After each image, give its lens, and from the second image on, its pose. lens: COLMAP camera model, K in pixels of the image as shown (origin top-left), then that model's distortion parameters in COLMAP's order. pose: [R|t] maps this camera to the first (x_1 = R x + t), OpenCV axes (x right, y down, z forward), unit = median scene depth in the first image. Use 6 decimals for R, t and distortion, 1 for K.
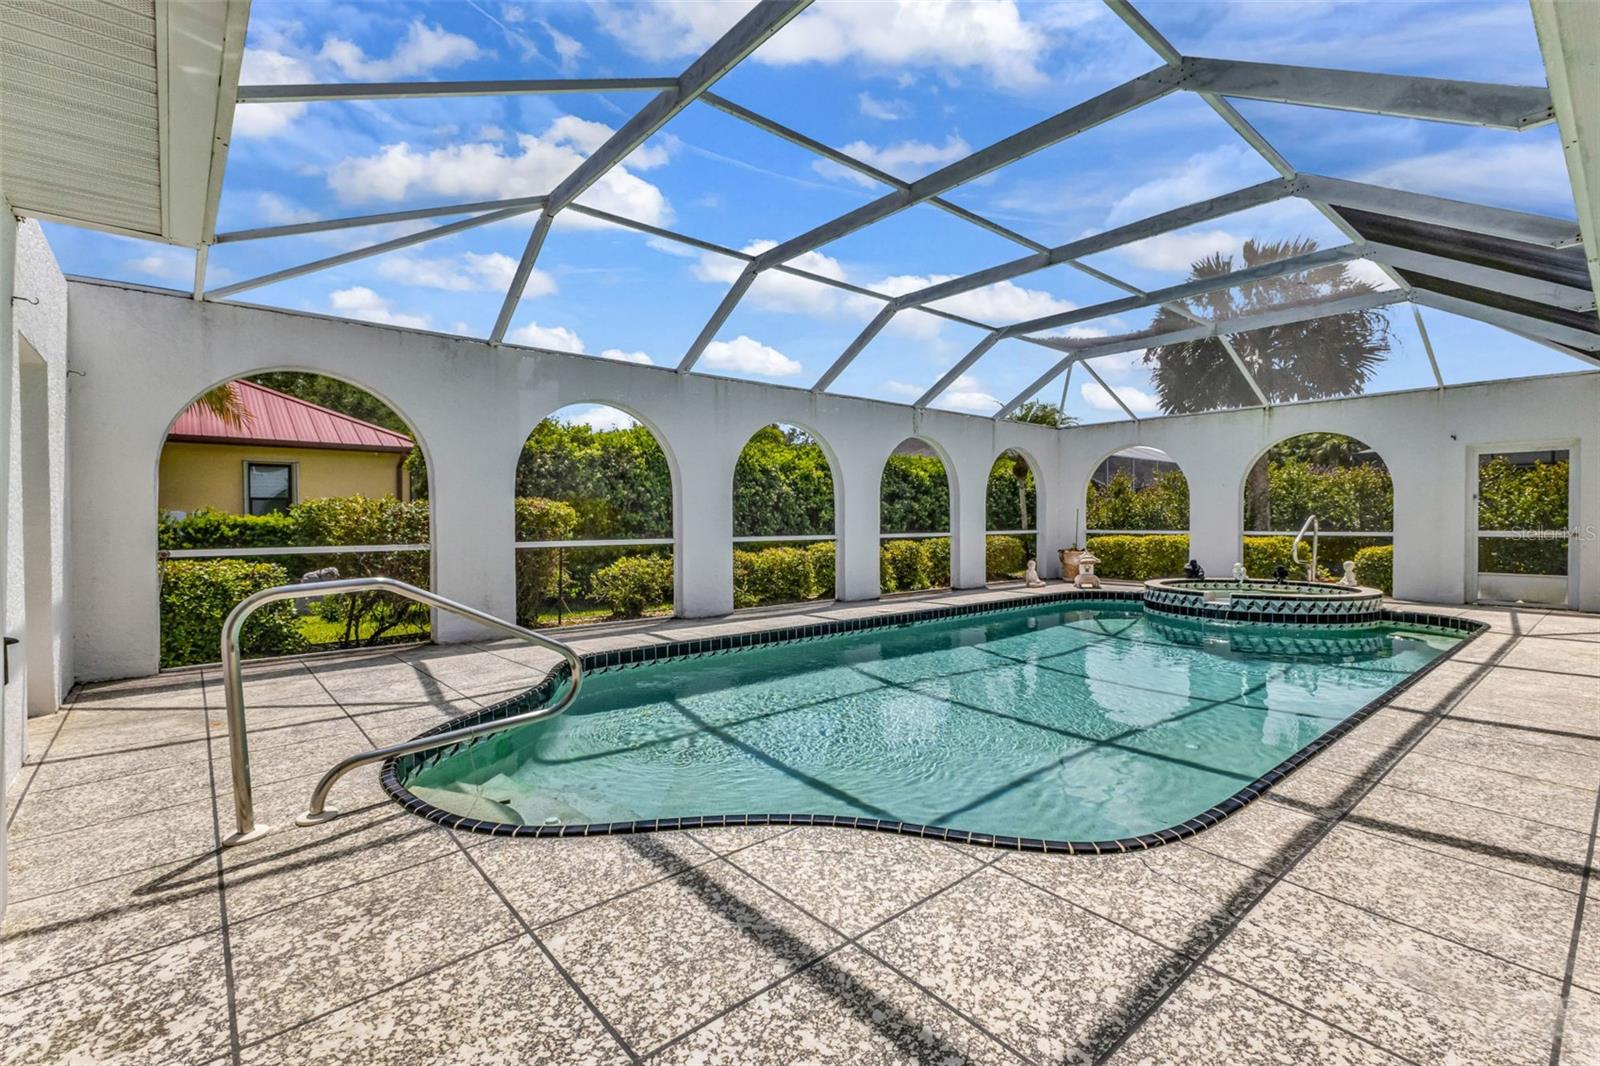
lens RADIAL K [[722.8, 0, 801.4], [0, 722.8, 527.0], [0, 0, 1]] dist [0.010066, -0.001348]
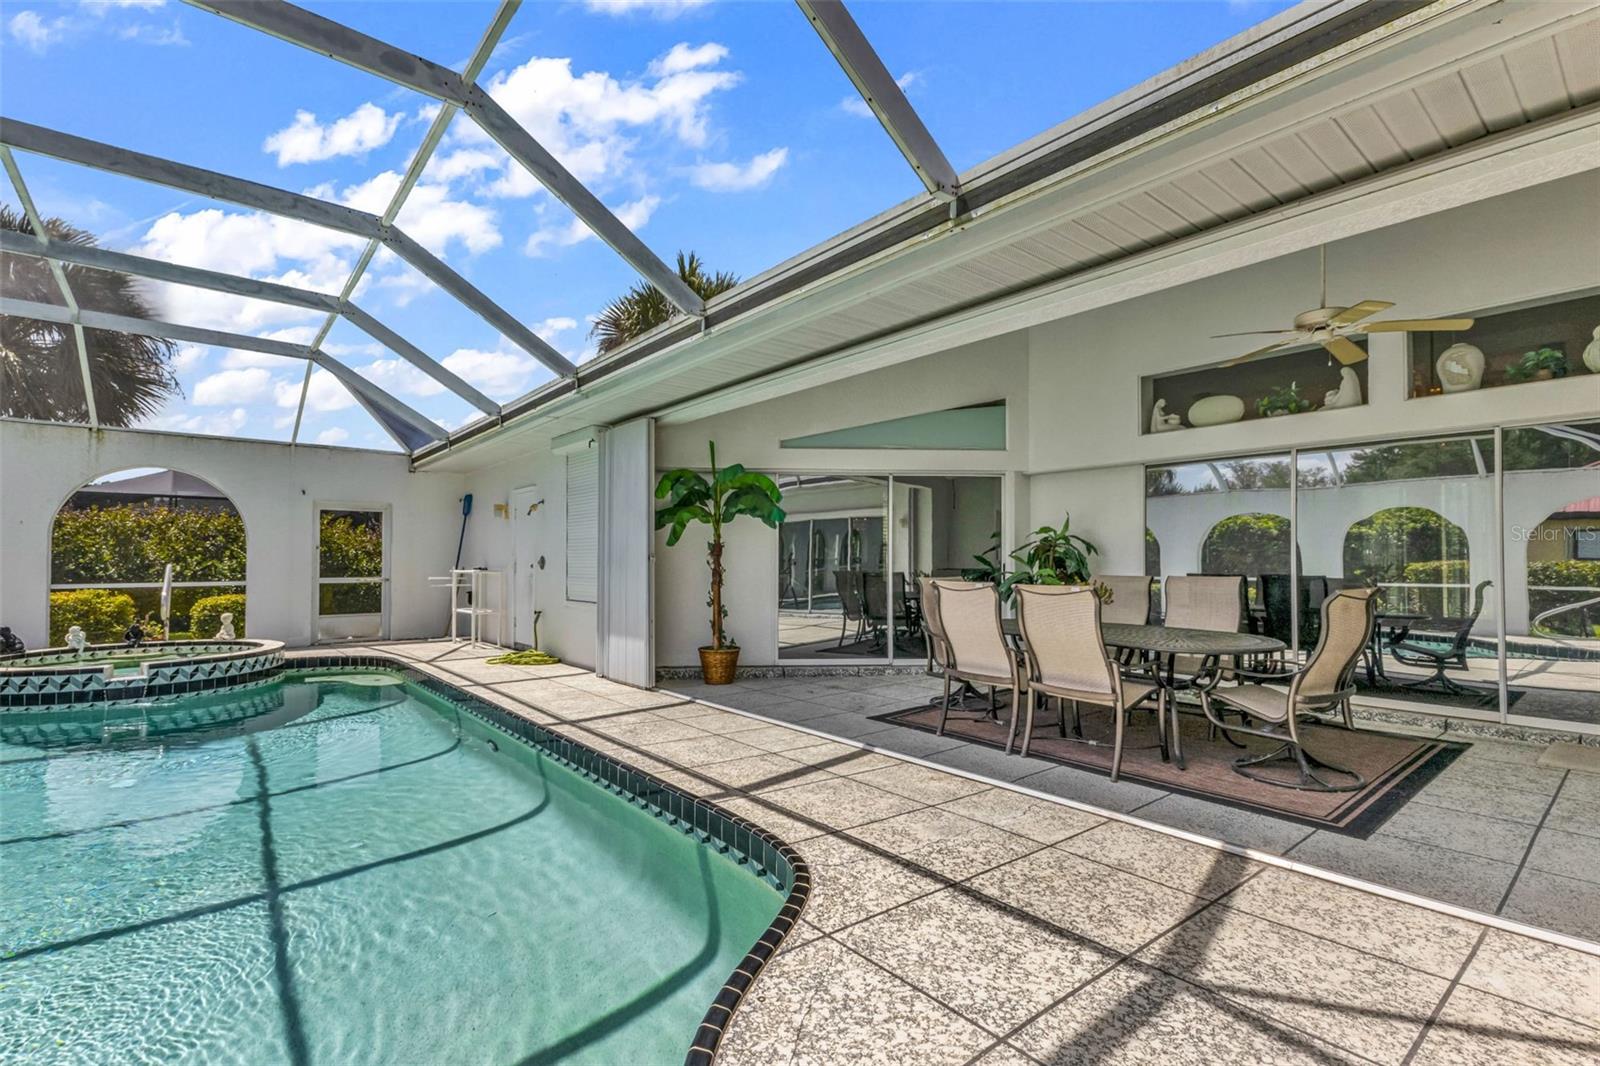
lens RADIAL K [[722.8, 0, 802.6], [0, 722.8, 542.3], [0, 0, 1]] dist [0.010066, -0.001348]
pose [[0.009019, 0.032847, 0.999420, -0.624240], [0.012068, 0.999384, -0.032955, -0.016068], [-0.999887, 0.012358, 0.008618, 0.896257]]
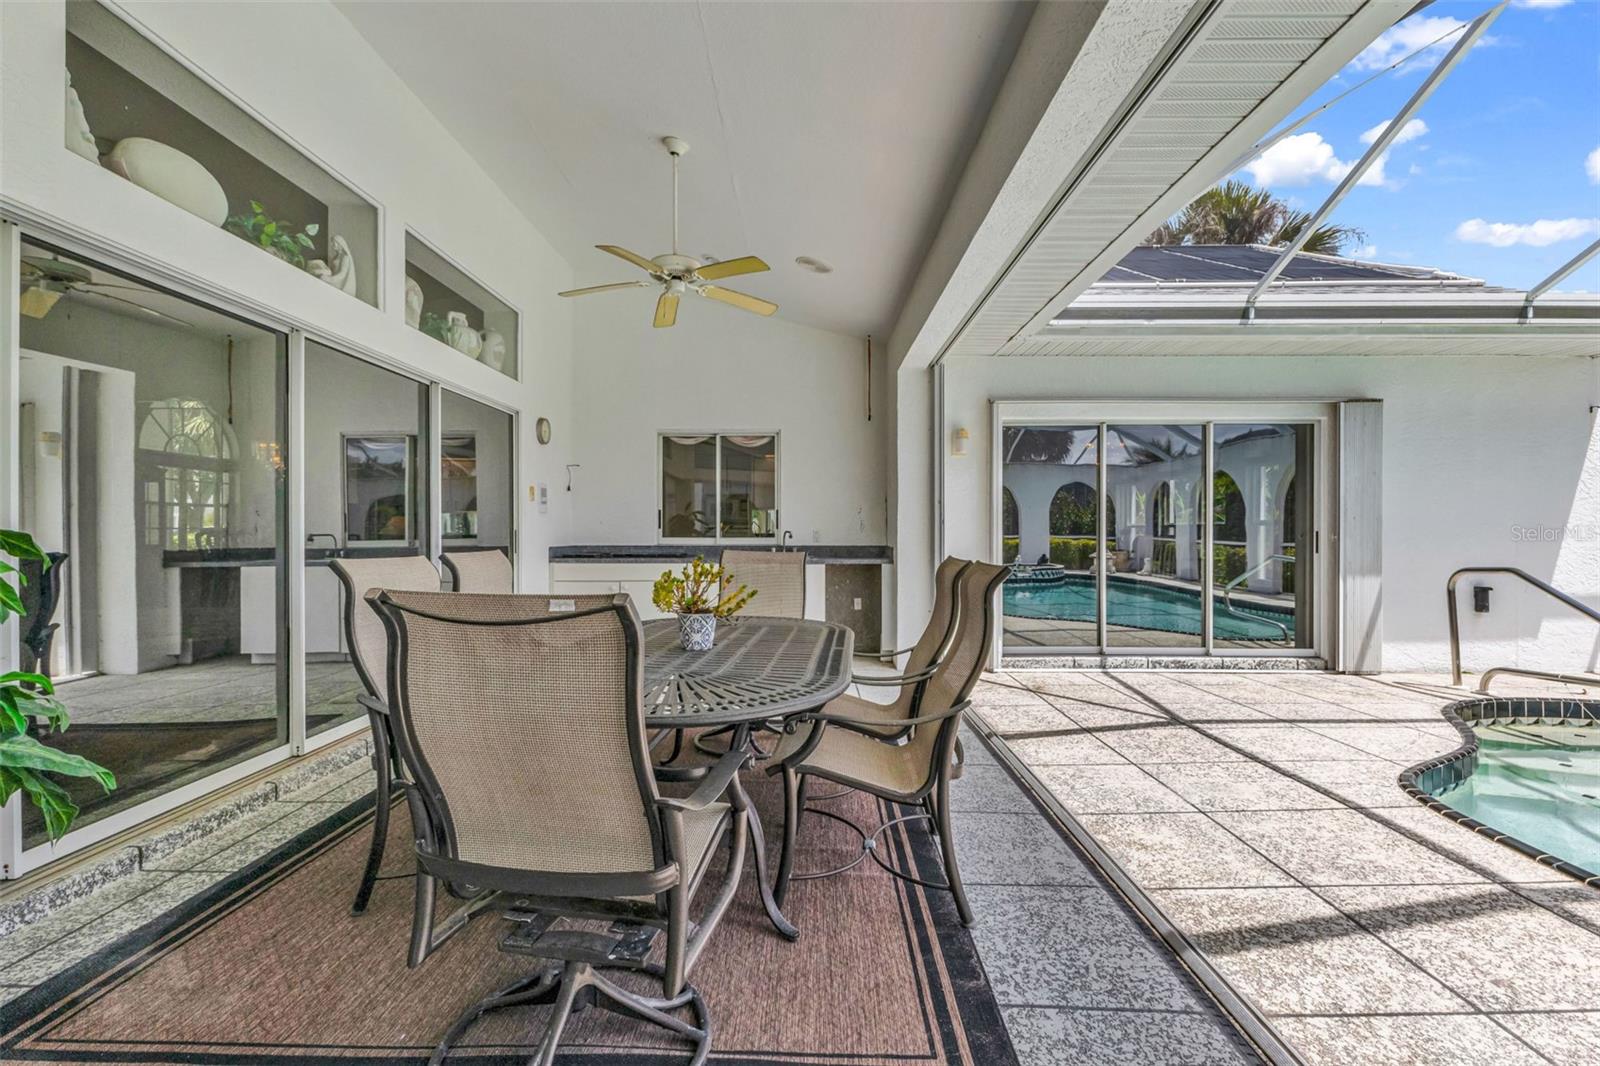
lens RADIAL K [[722.8, 0, 800.8], [0, 722.8, 535.1], [0, 0, 1]] dist [0.010066, -0.001348]
pose [[-0.660629, 0.006195, -0.750687, 1.977593], [-0.010548, 0.999791, 0.017533, -0.024477], [0.750638, 0.019501, -0.660425, 0.949325]]
